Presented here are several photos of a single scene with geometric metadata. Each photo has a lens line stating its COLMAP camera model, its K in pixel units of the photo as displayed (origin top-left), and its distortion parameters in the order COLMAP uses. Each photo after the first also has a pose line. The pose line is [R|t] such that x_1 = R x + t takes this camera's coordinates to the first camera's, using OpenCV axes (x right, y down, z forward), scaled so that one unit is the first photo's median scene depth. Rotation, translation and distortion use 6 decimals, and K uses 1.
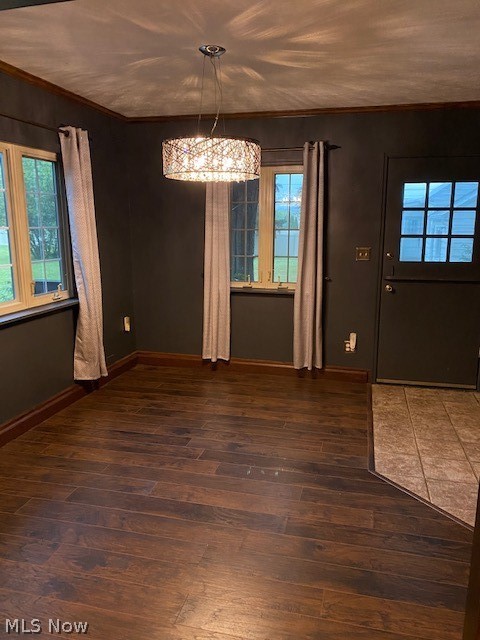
lens RADIAL K [[487.1, 0, 240.0], [0, 487.1, 320.0], [0, 0, 1]] dist [-0.002310, -0.003698]
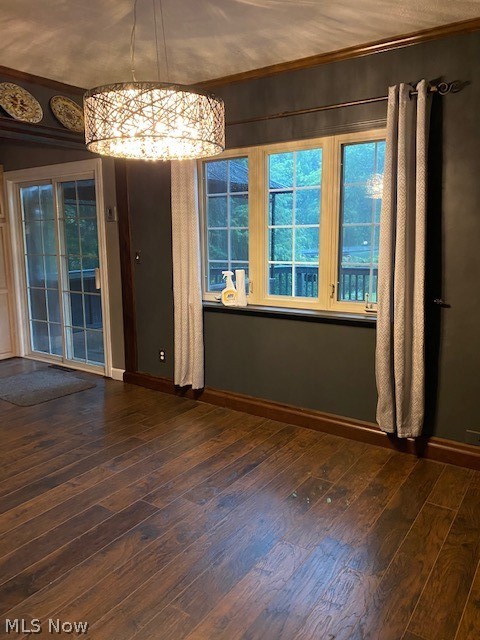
lens RADIAL K [[487.1, 0, 240.0], [0, 487.1, 320.0], [0, 0, 1]] dist [-0.002310, -0.003698]
pose [[-0.352798, 0.166109, -0.920837, 0.494392], [-0.171118, 0.956066, 0.238024, -0.201359], [0.919919, 0.241547, -0.308874, 1.188154]]
